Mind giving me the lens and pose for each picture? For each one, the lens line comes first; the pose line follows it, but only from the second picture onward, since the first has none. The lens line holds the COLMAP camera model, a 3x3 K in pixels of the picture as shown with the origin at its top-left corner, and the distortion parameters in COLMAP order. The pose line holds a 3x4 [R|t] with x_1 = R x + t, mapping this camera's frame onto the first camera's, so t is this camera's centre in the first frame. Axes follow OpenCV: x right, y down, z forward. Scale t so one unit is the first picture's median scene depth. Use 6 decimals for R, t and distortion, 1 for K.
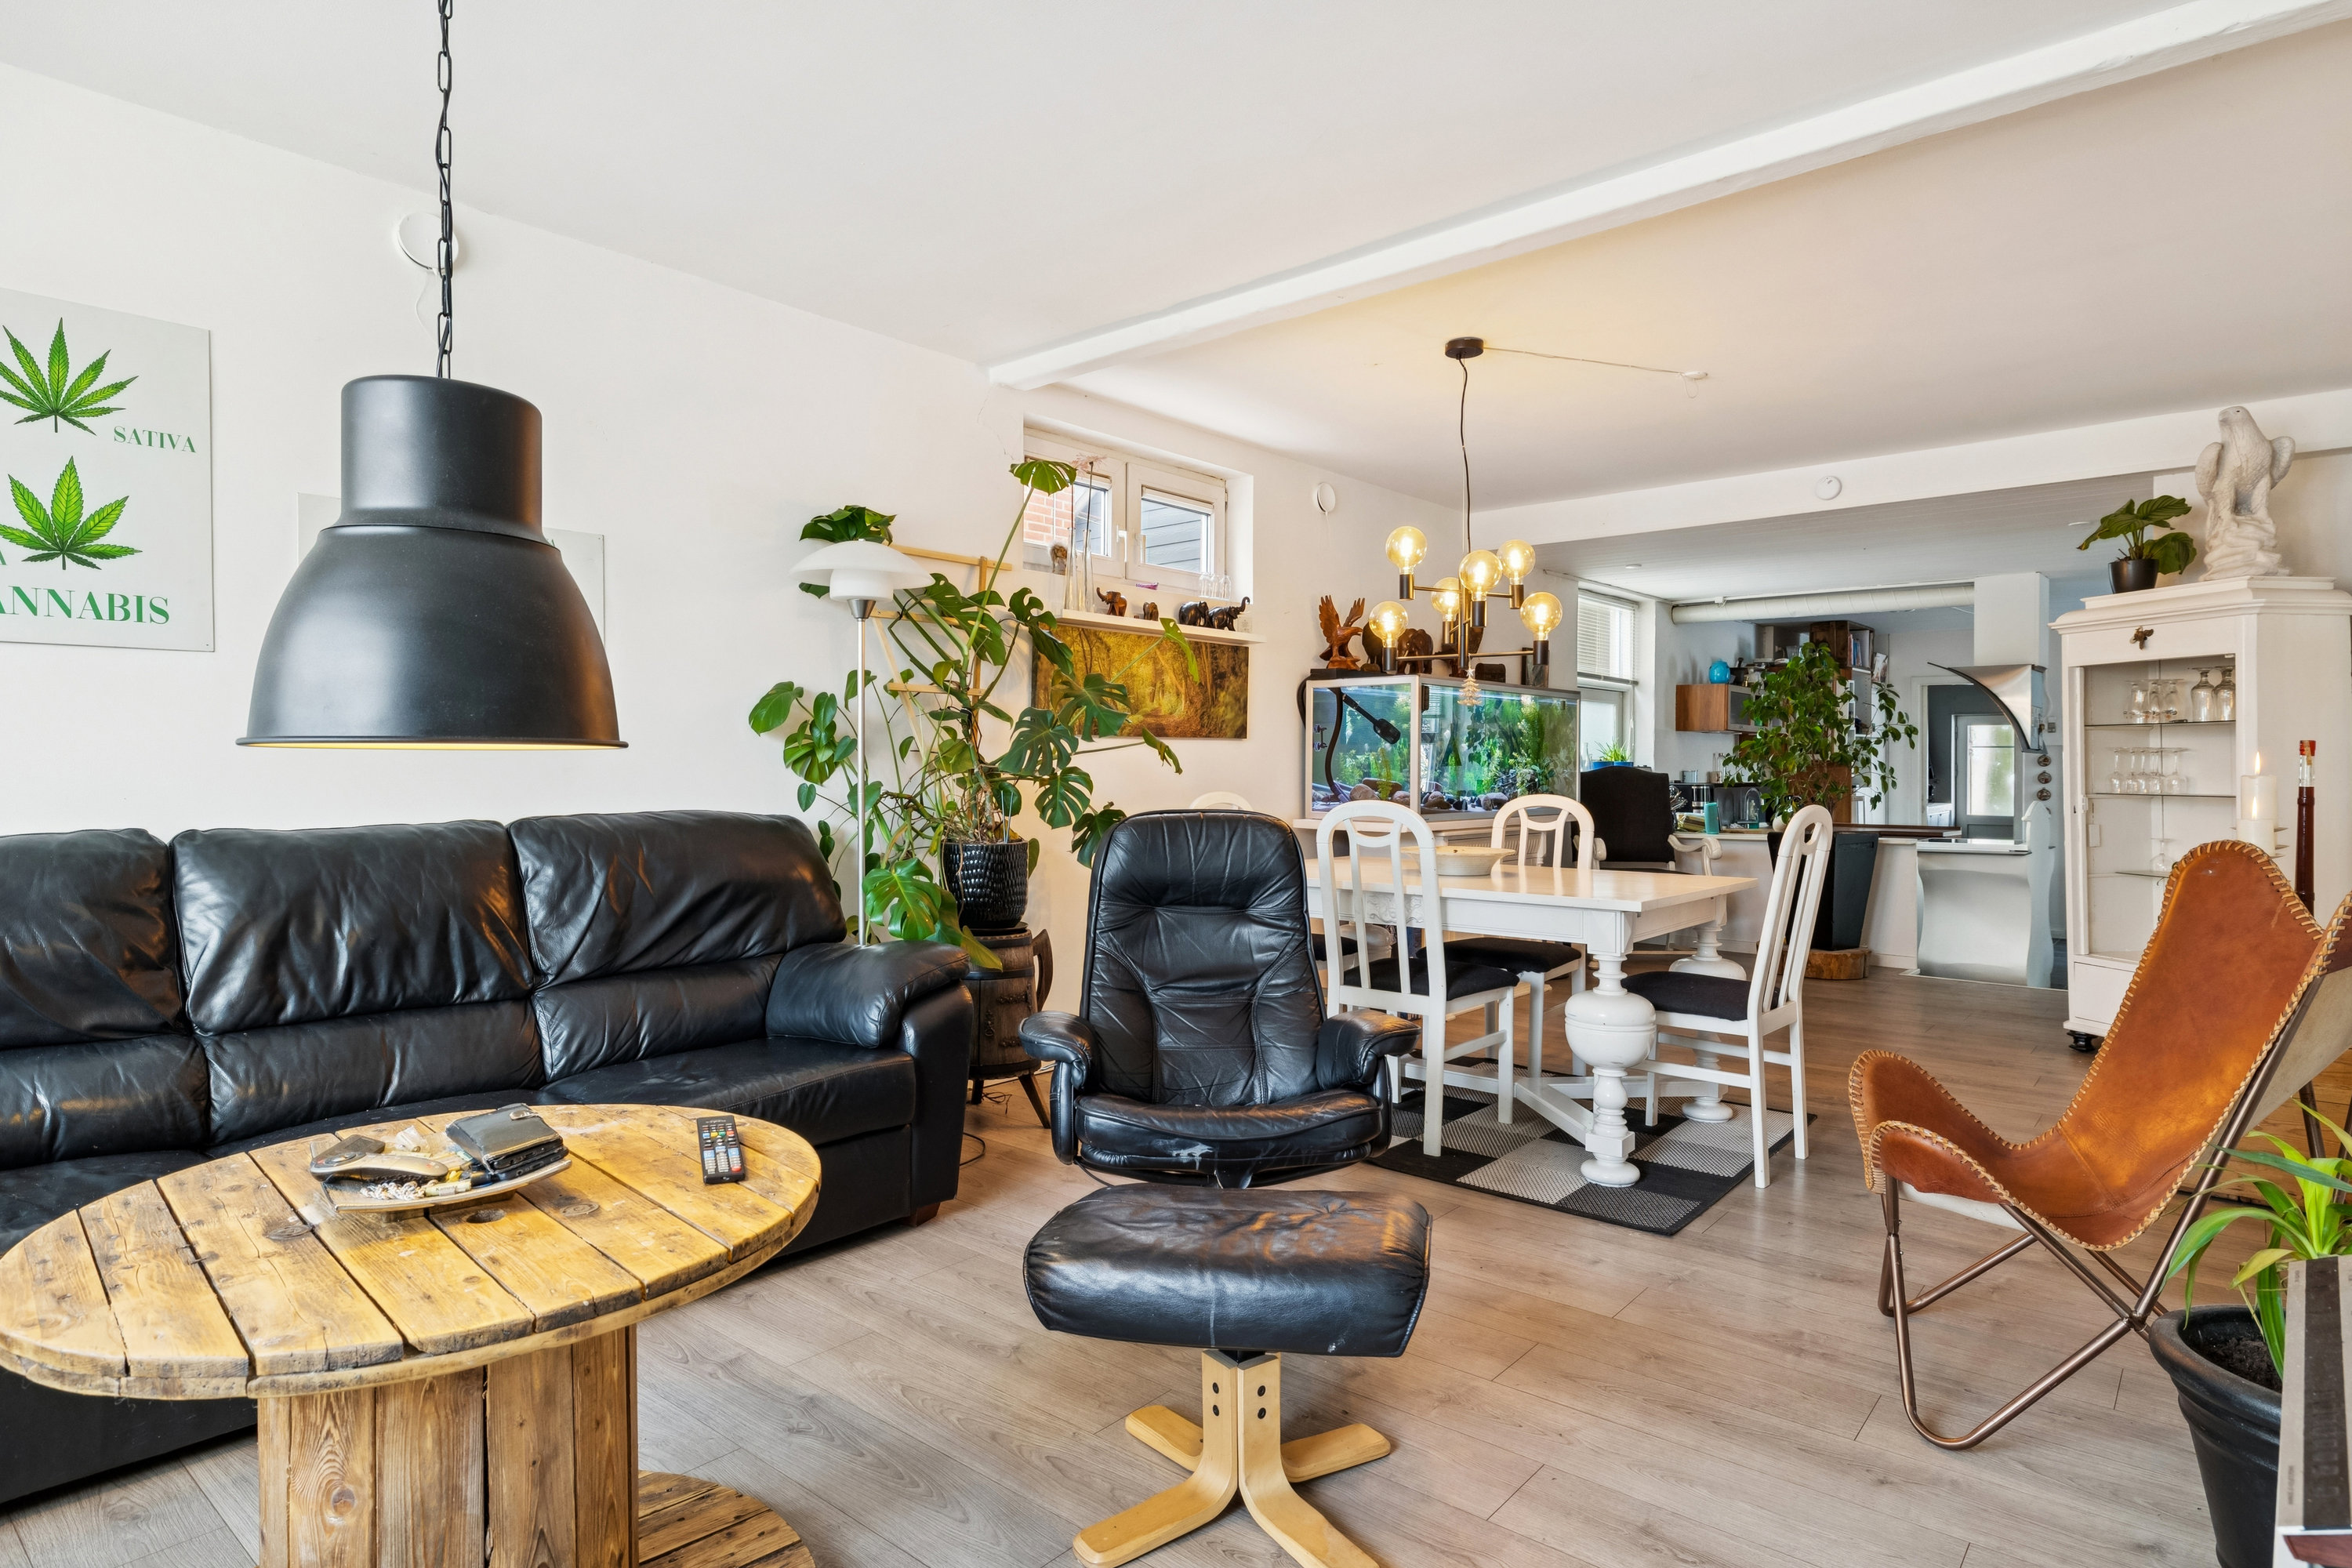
lens RADIAL K [[1289.3, 0, 1176.0], [0, 1289.3, 784.0], [0, 0, 1]] dist [-0.000087, -0.000037]
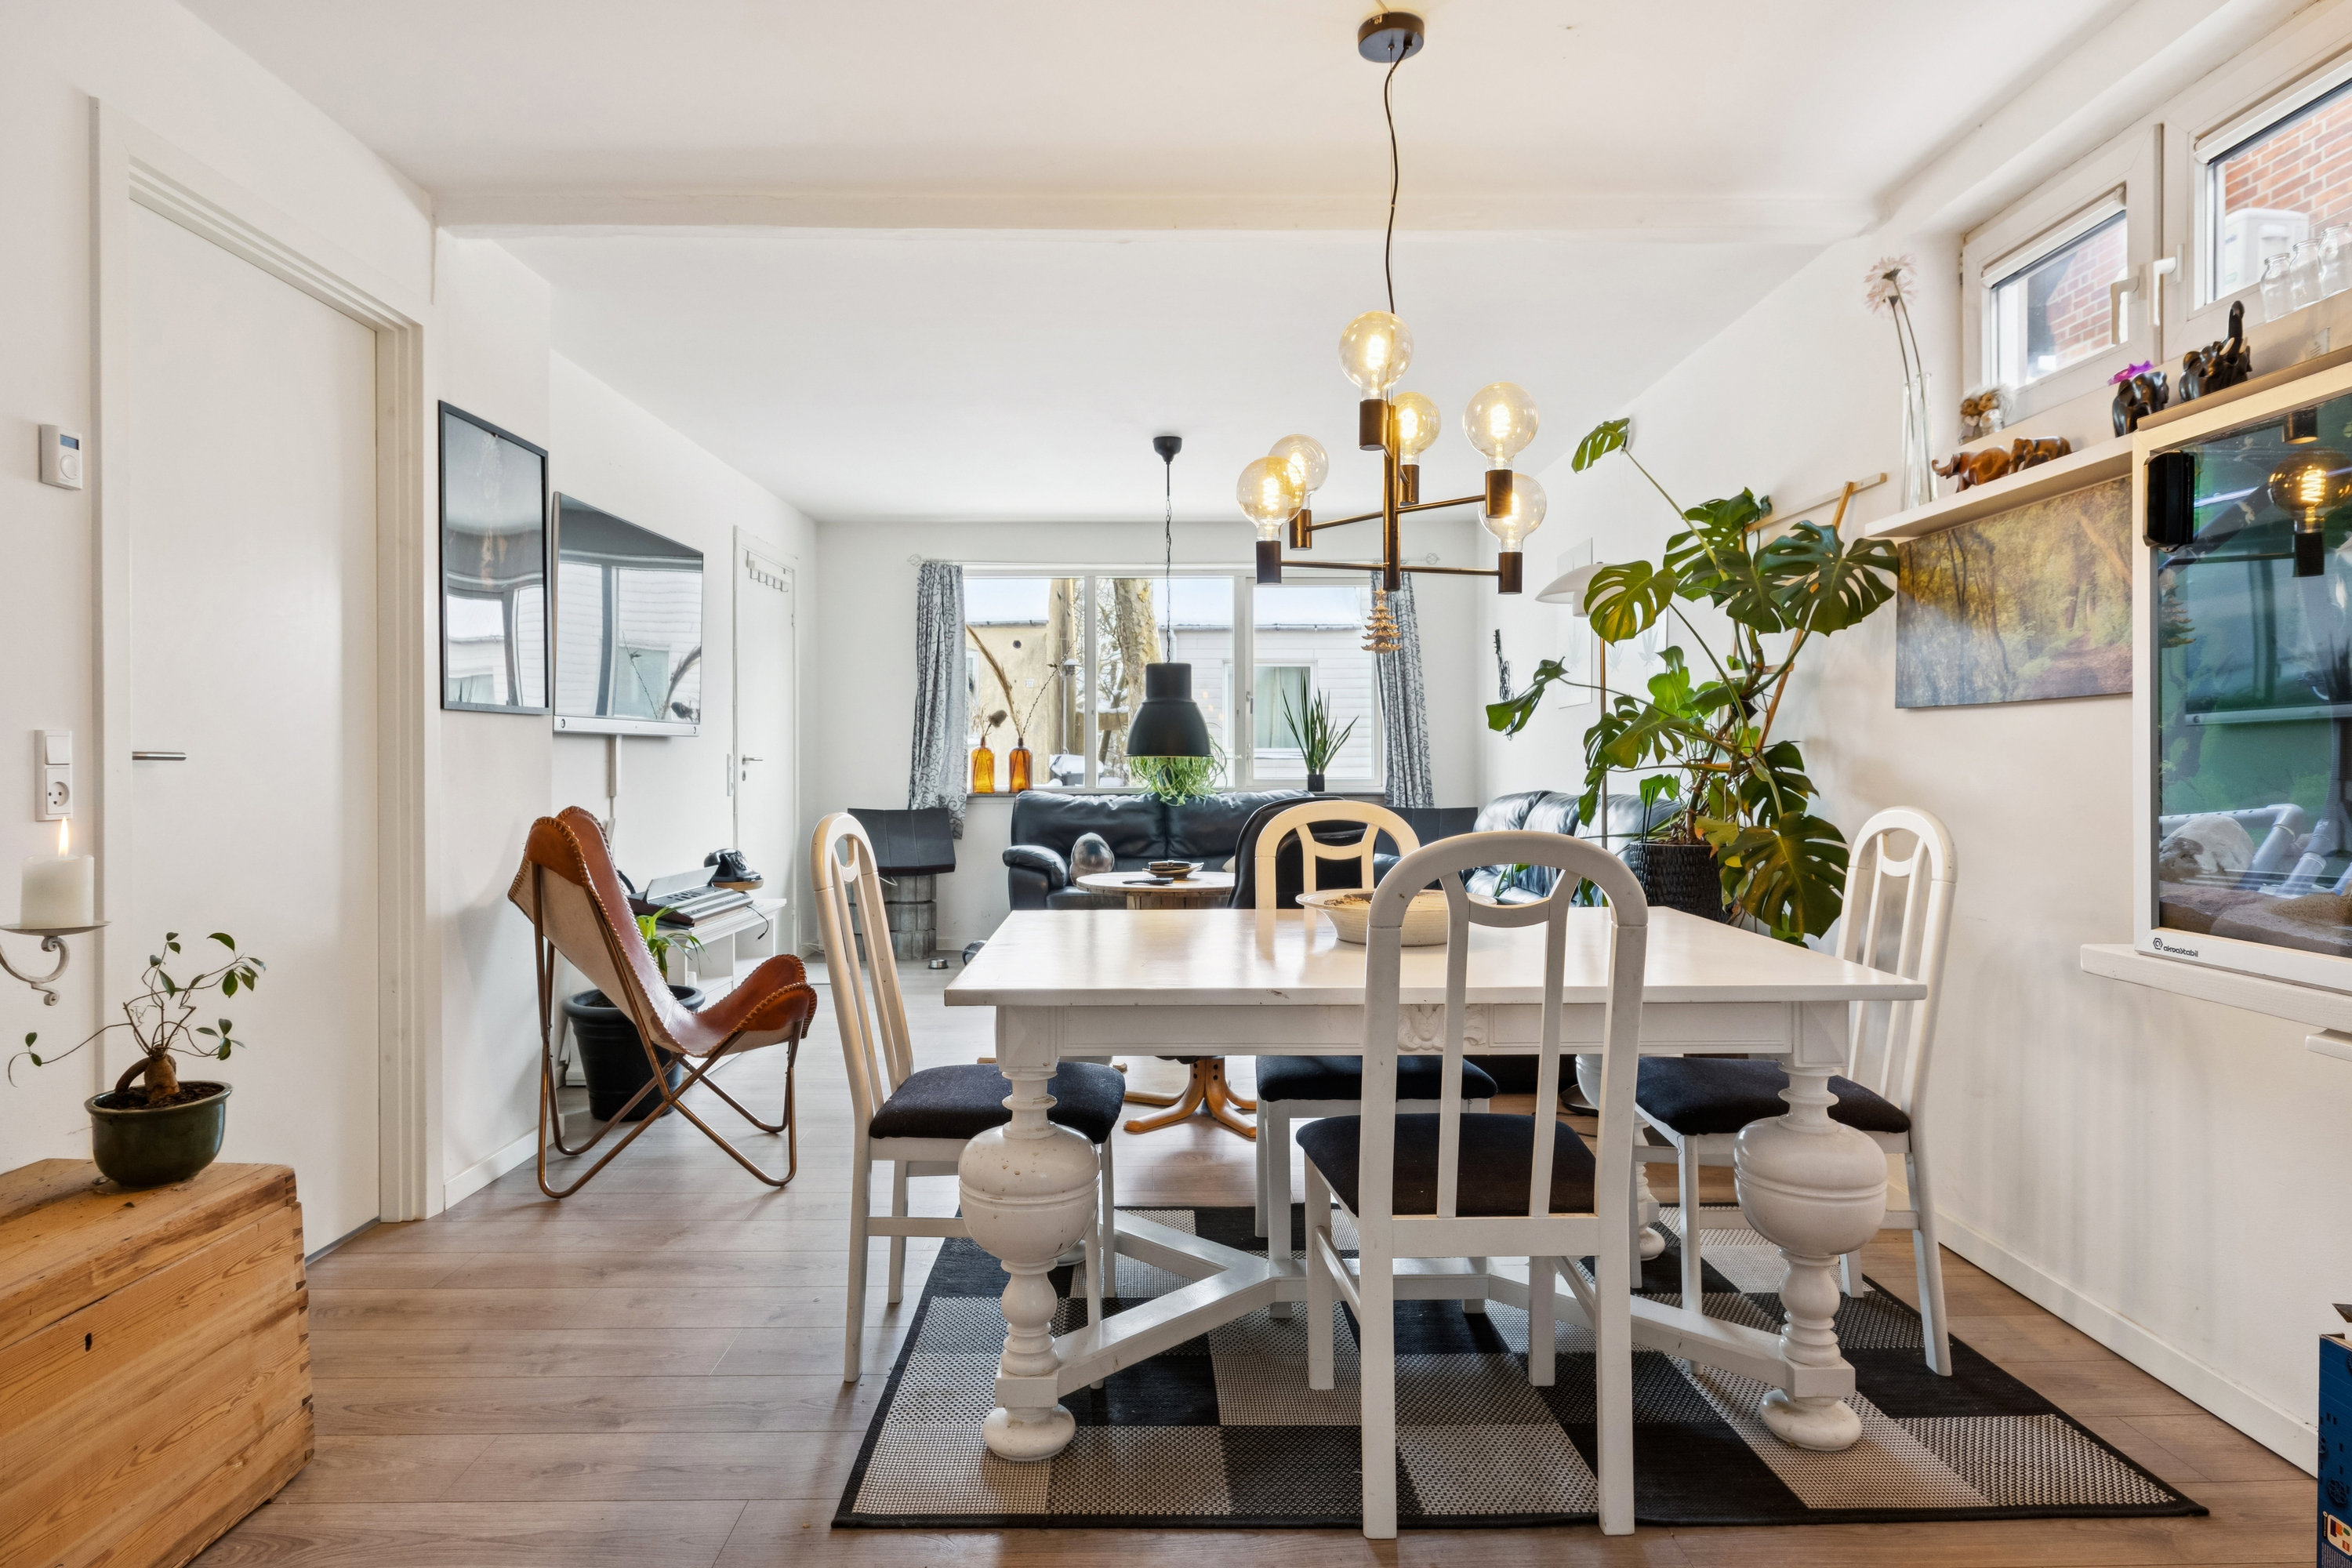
lens RADIAL K [[1289.3, 0, 1176.0], [0, 1289.3, 784.0], [0, 0, 1]] dist [0.000717, 0.000129]
pose [[-0.741690, -0.002619, -0.670737, 0.576279], [-0.009947, 0.999925, 0.007095, -0.003274], [0.670669, 0.011934, -0.741661, 1.155879]]
